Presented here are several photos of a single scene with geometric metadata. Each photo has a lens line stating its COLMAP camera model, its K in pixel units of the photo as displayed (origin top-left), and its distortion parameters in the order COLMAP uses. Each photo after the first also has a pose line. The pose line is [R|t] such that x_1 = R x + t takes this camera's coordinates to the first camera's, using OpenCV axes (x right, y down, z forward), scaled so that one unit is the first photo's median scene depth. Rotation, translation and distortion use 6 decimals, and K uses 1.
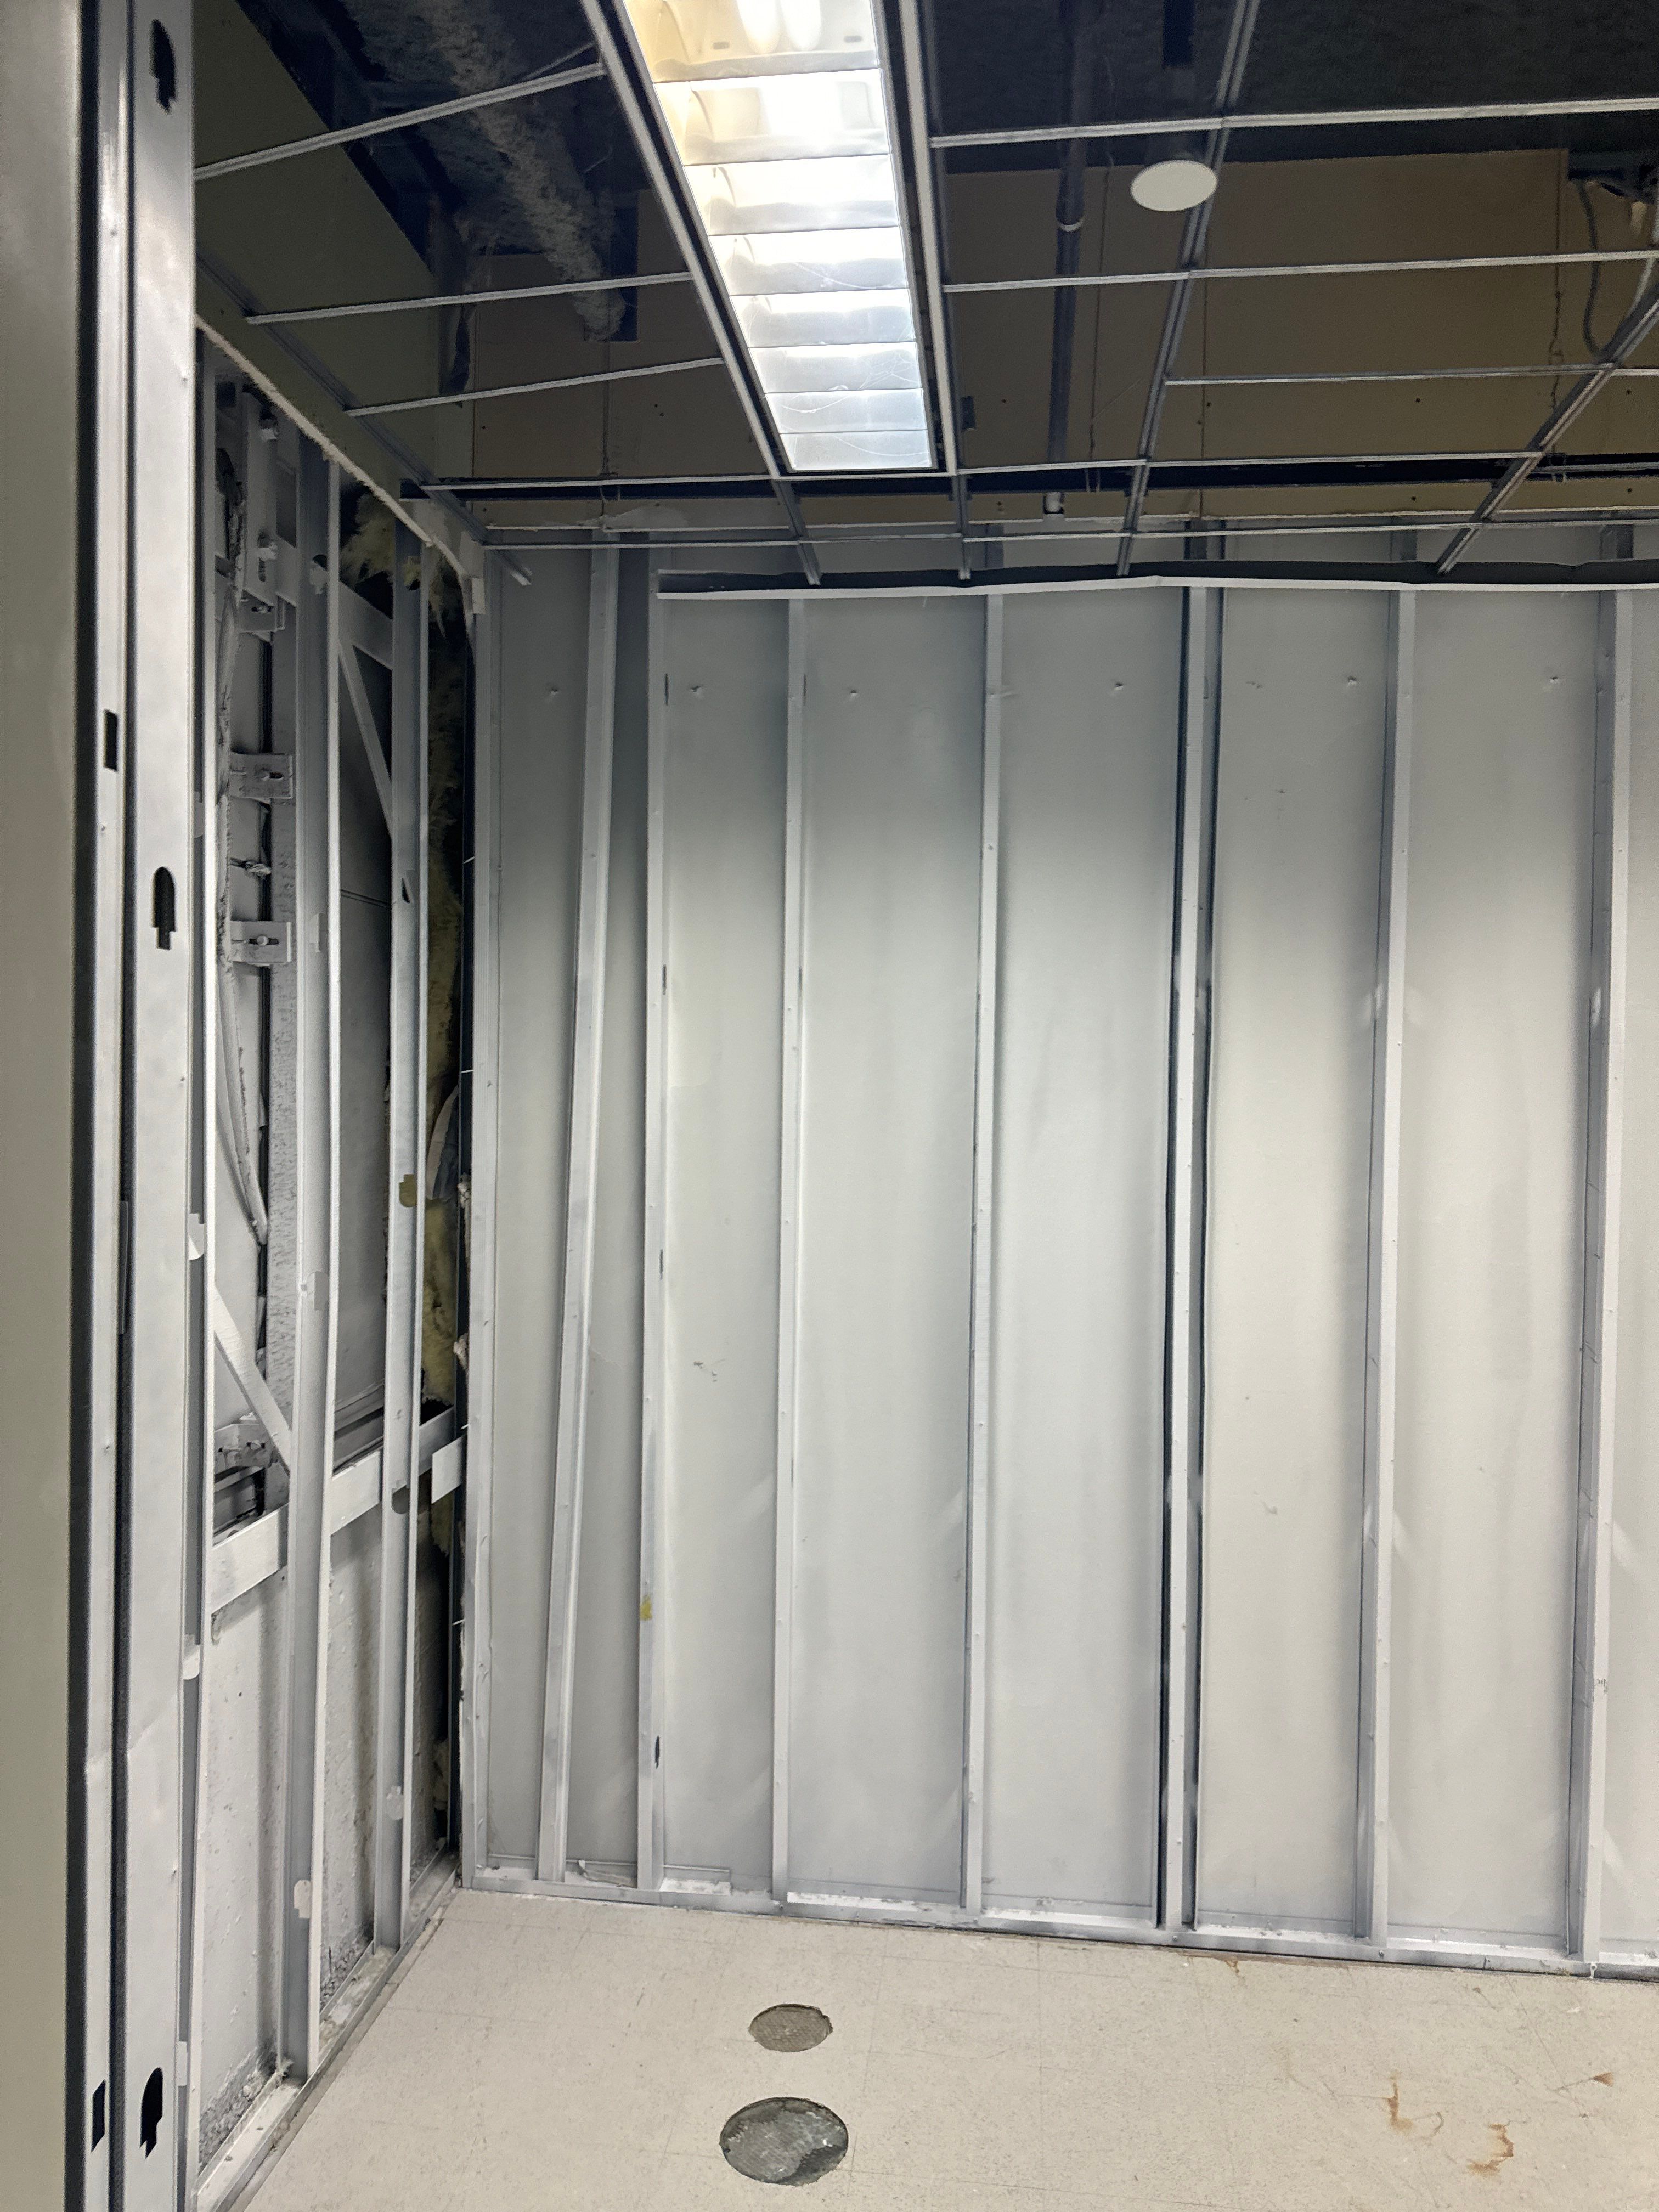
lens RADIAL K [[1571.8, 0, 822.3], [0, 1571.8, 1105.9], [0, 0, 1]] dist [0.036071, -0.039618]
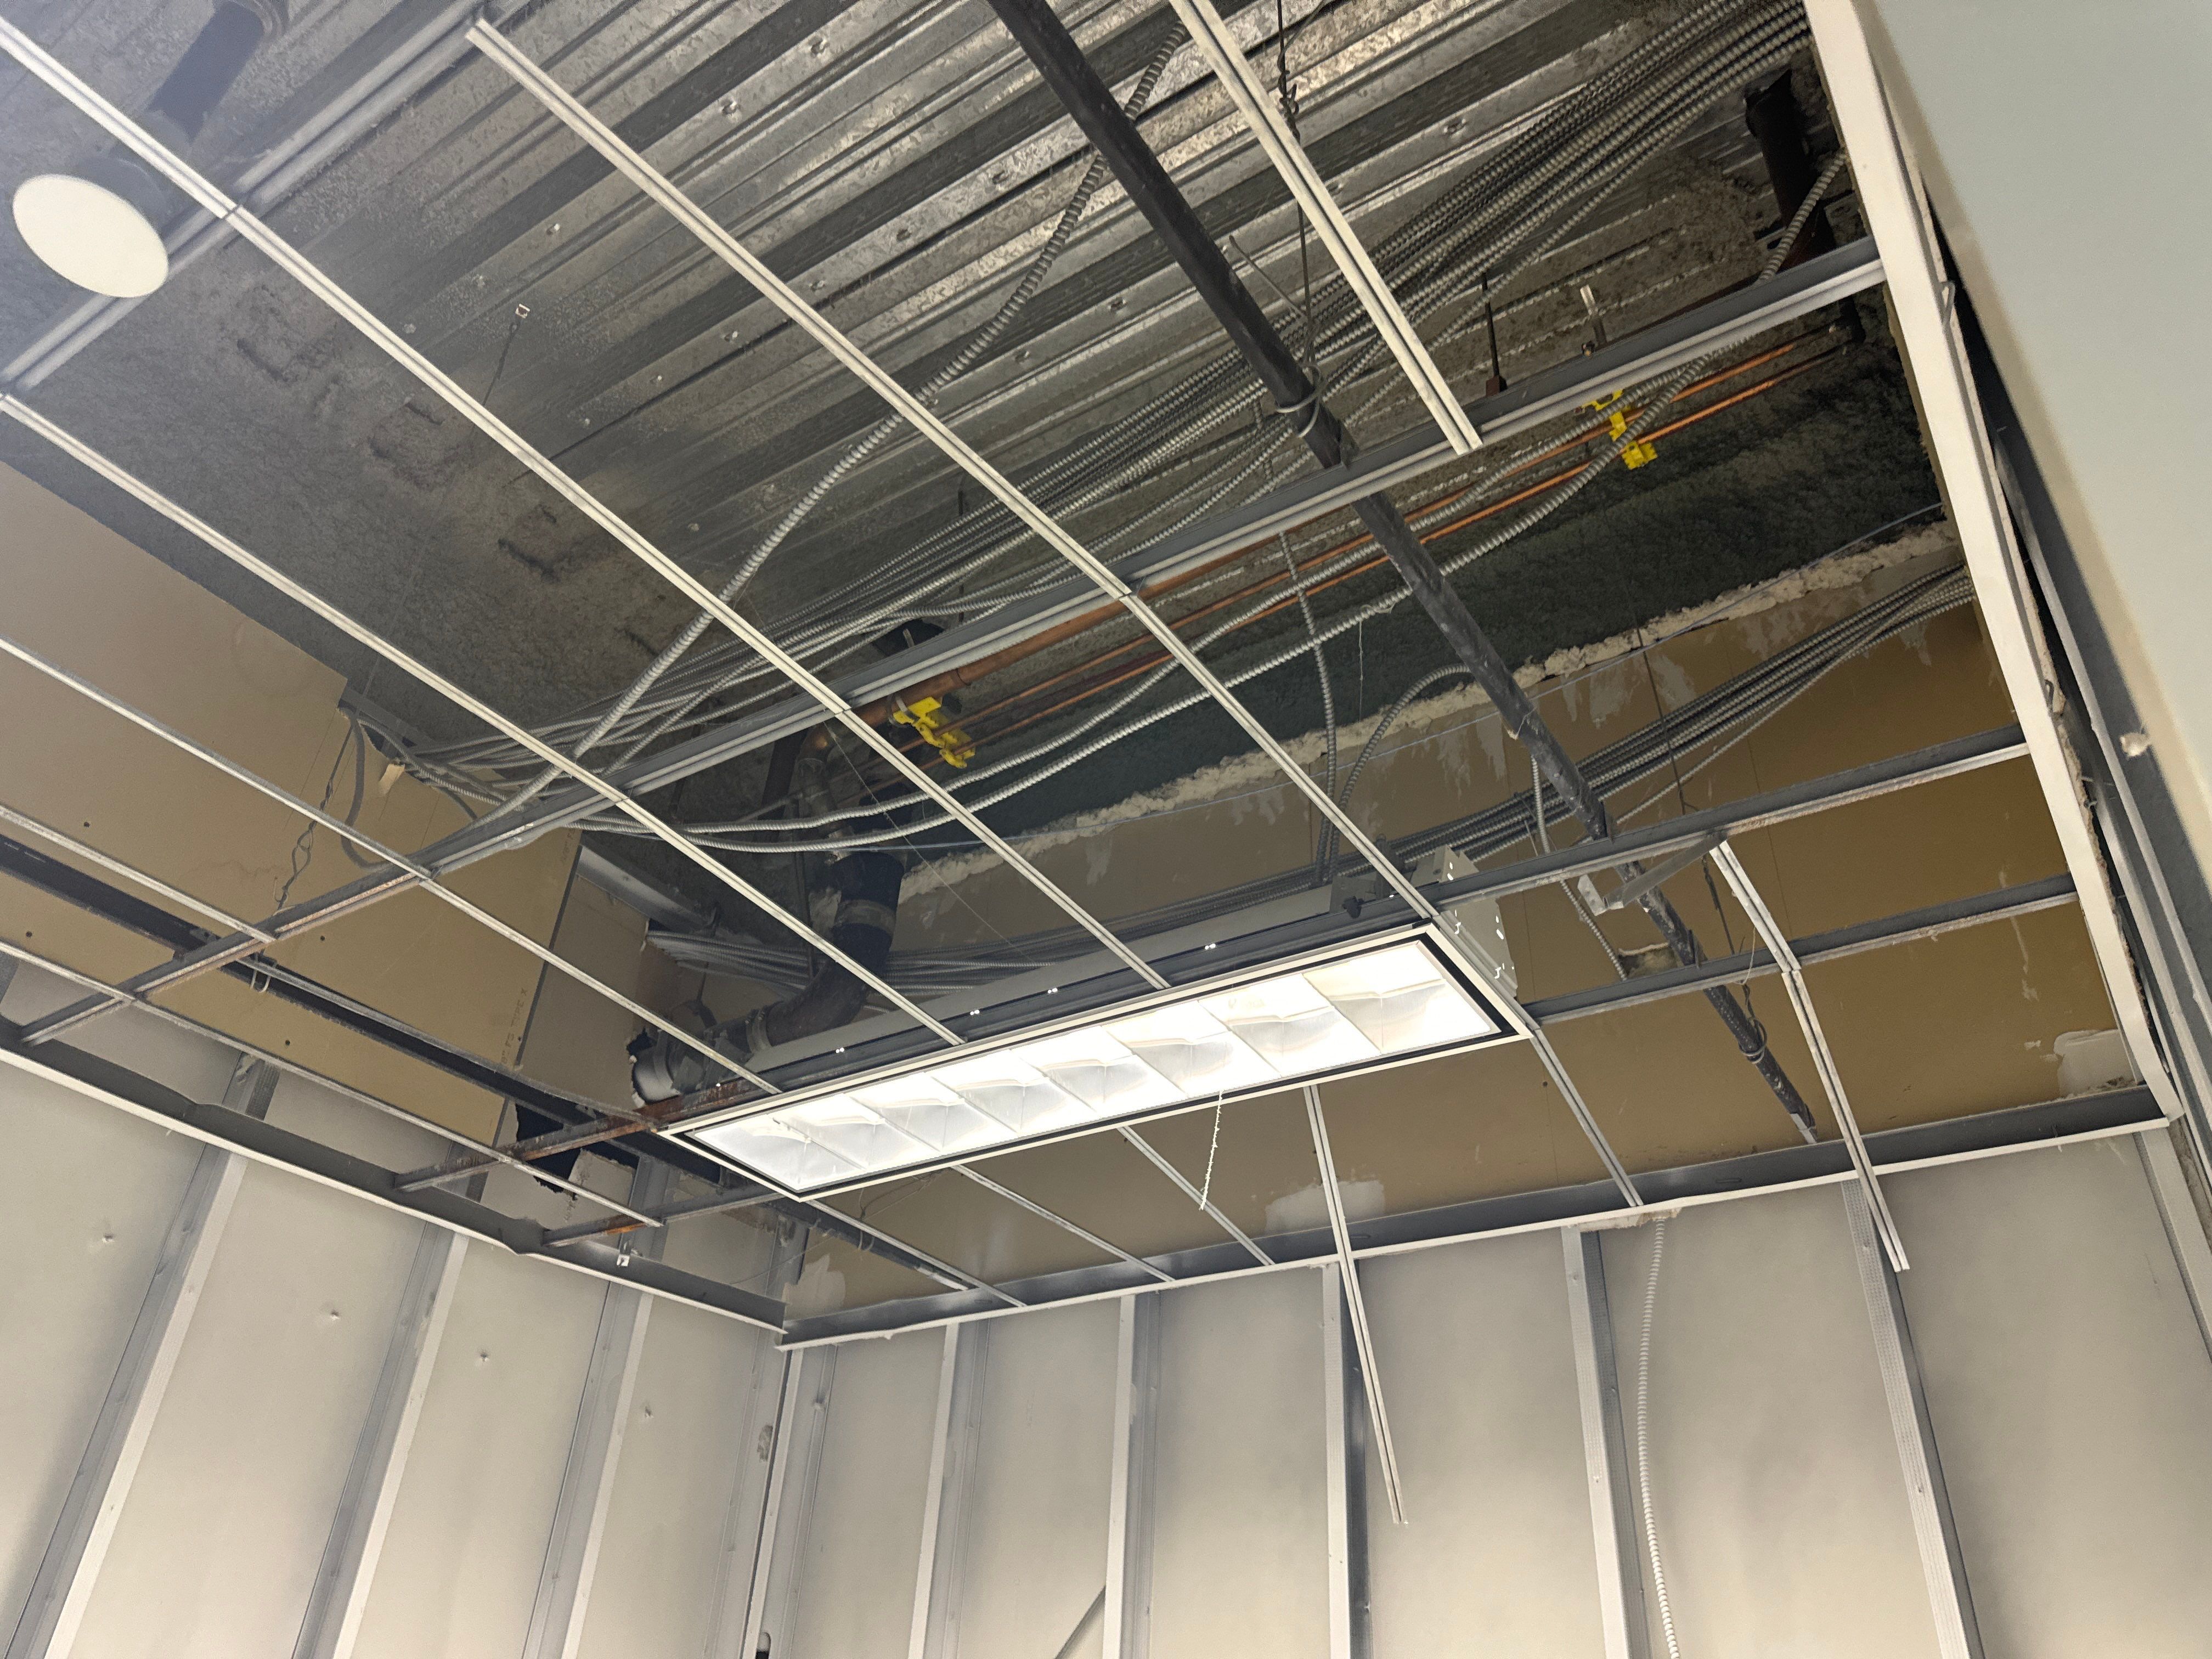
lens RADIAL K [[1571.8, 0, 1108.4], [0, 1571.8, 820.0], [0, 0, 1]] dist [0.036071, -0.039618]
pose [[0.451085, 0.506117, 0.735098, 0.035696], [-0.029301, 0.831611, -0.554586, -0.037950], [-0.892000, 0.228626, 0.389956, 0.264211]]
